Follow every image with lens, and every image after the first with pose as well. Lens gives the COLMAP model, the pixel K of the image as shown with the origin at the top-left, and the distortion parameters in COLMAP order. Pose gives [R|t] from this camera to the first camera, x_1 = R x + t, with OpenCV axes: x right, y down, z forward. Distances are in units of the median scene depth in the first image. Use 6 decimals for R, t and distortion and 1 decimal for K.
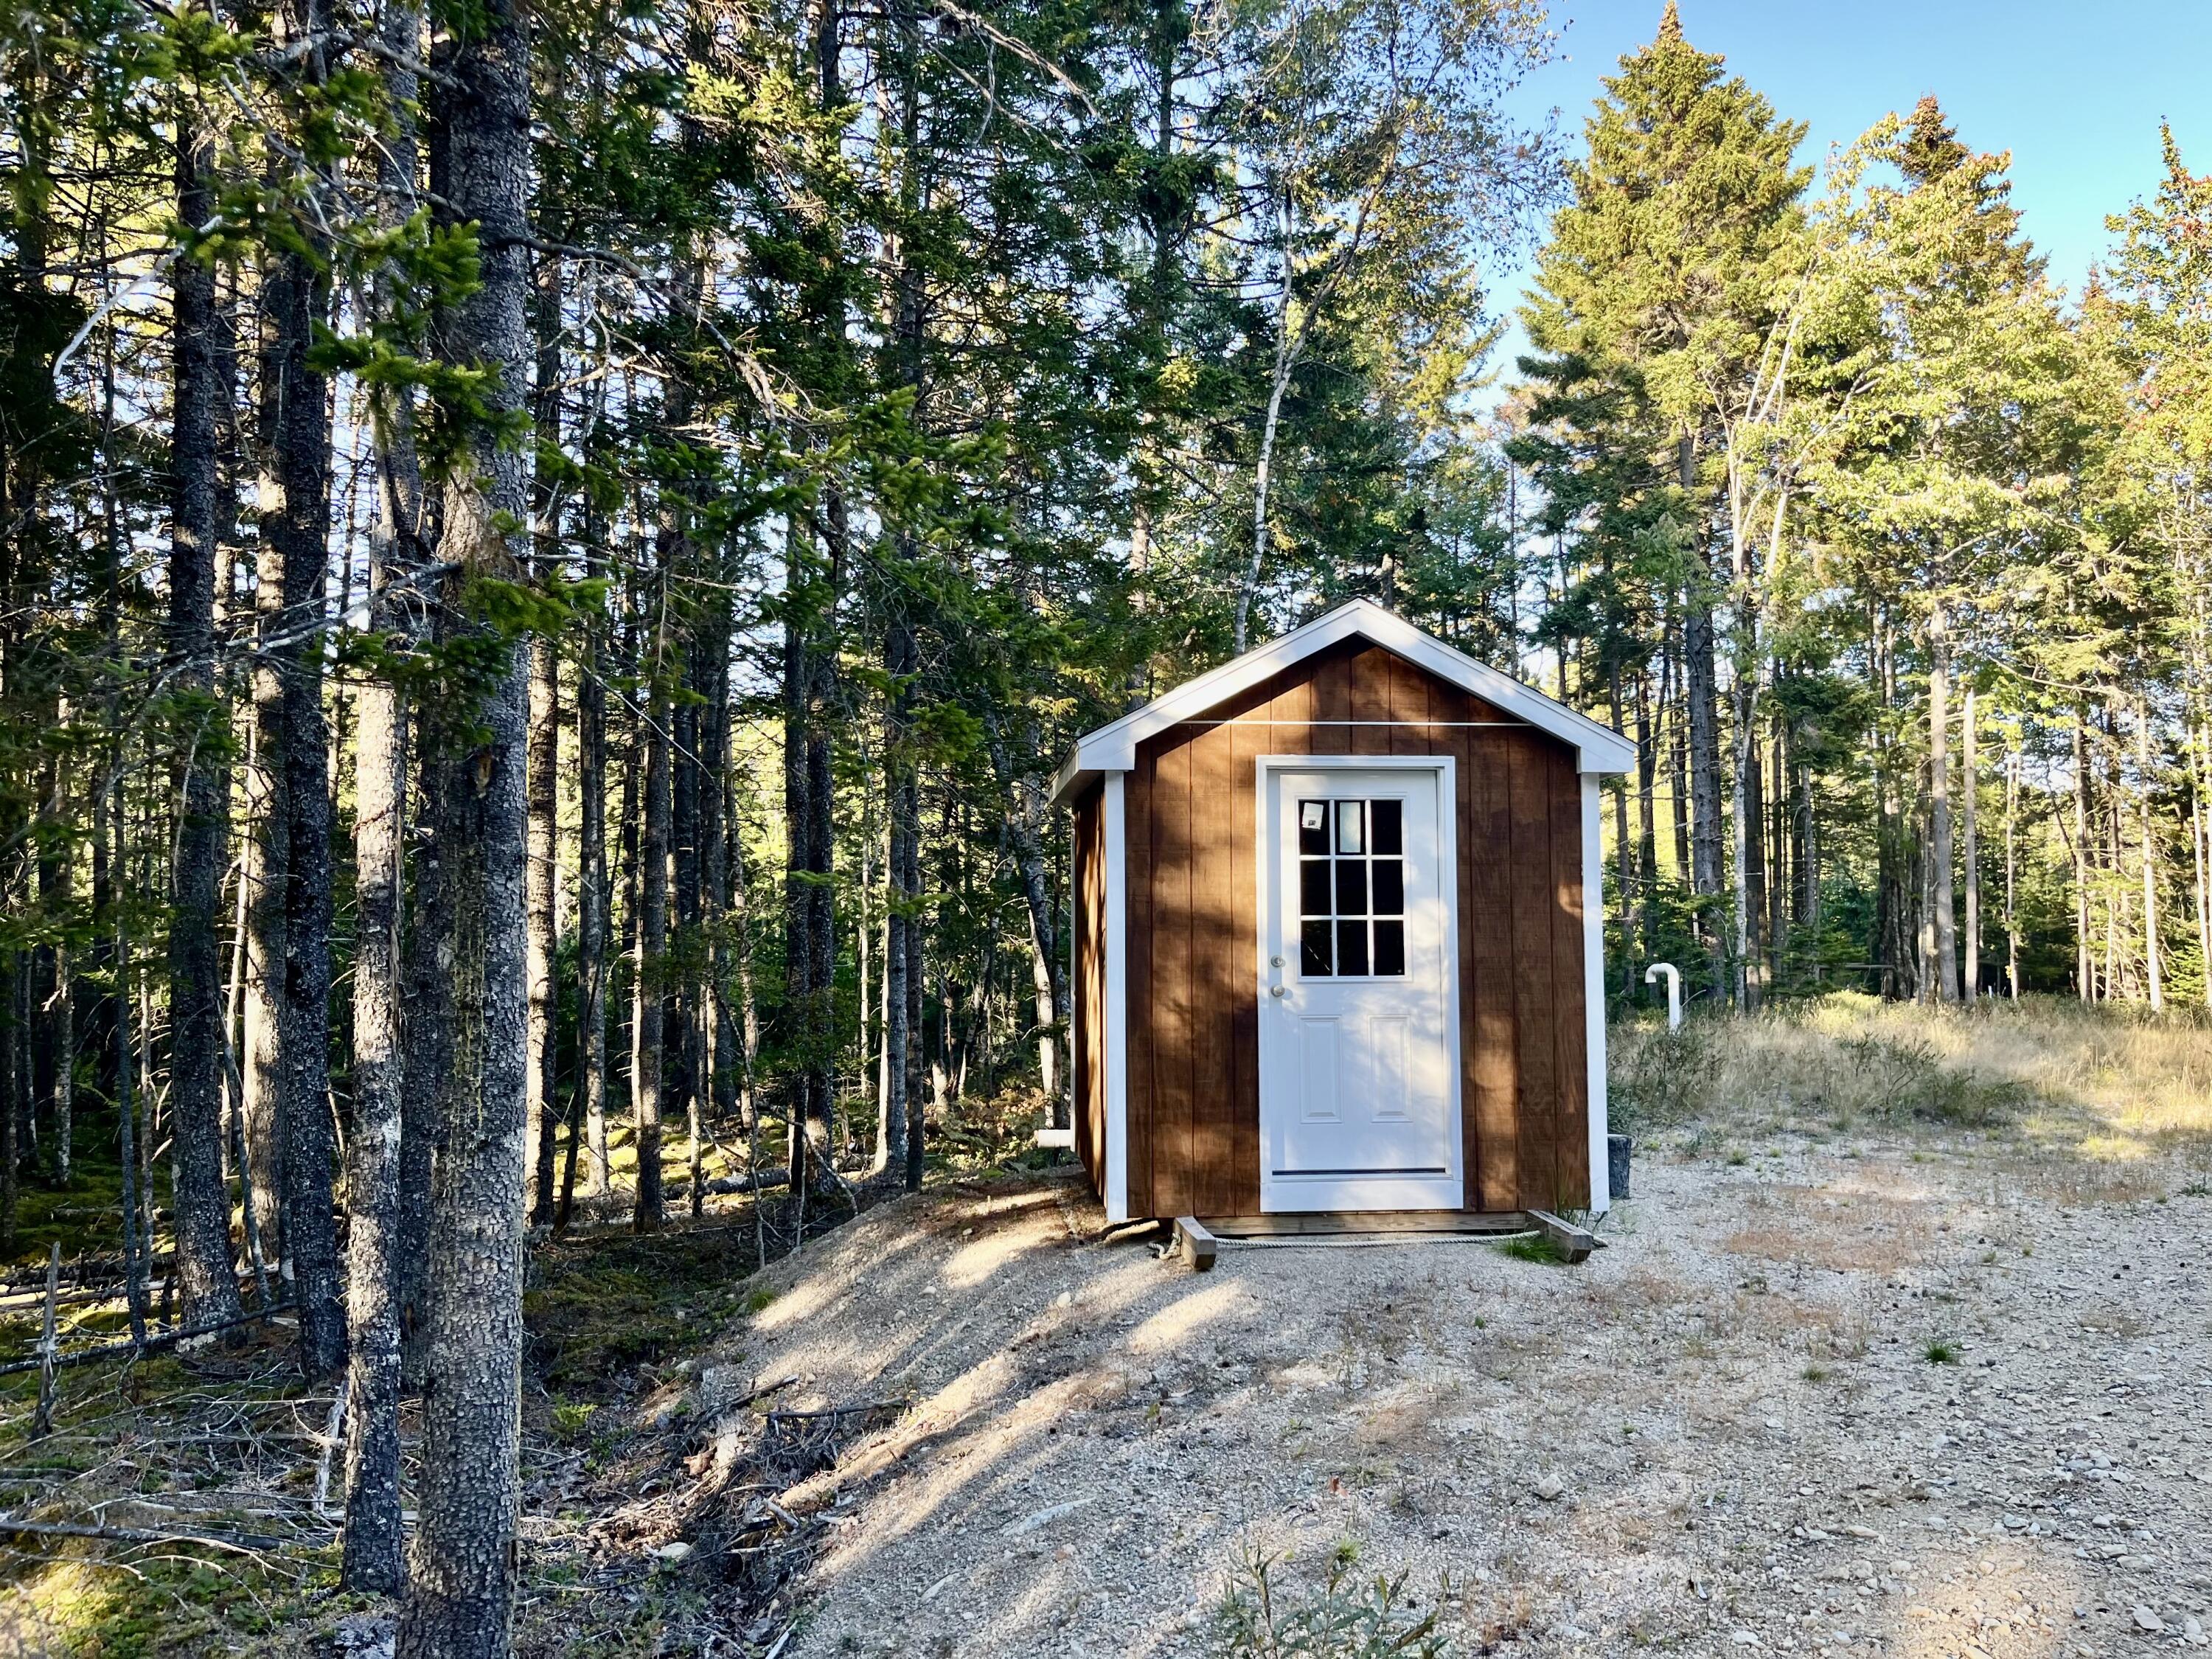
lens RADIAL K [[1694.5, 0, 1102.4], [0, 1694.5, 834.0], [0, 0, 1]] dist [0.025632, -0.031962]
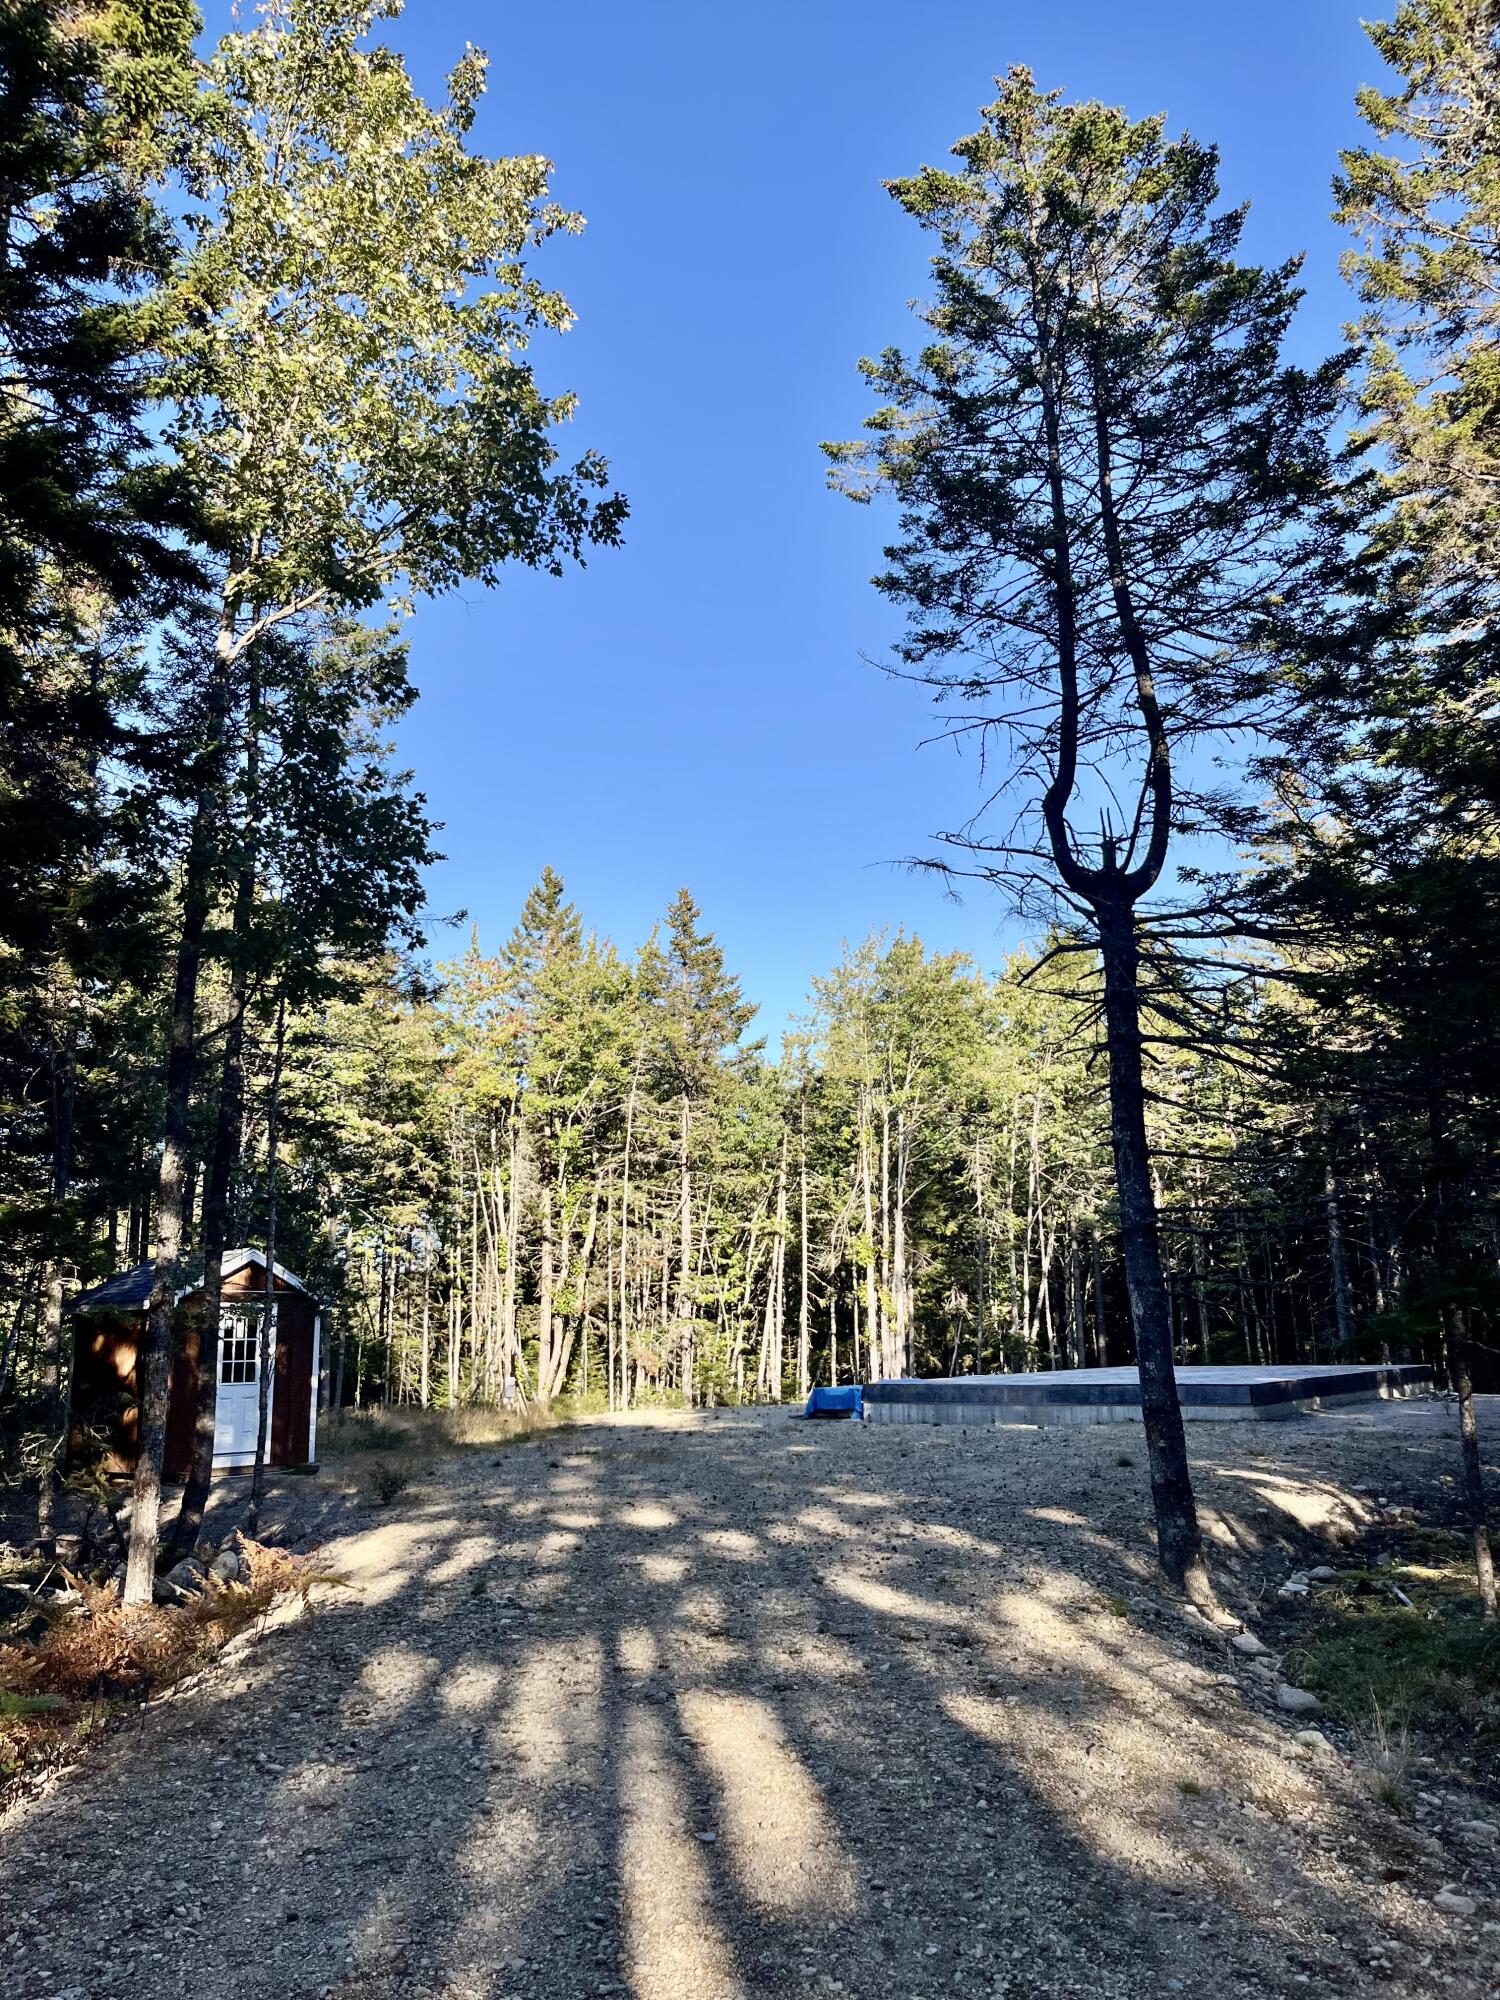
lens RADIAL K [[1532.1, 0, 750.3], [0, 1532.1, 989.9], [0, 0, 1]] dist [0.025632, -0.031962]
pose [[0.715996, 0.157274, 0.680158, -0.320730], [-0.024877, 0.979422, -0.200285, -0.019732], [-0.697661, 0.126483, 0.705175, -0.446763]]
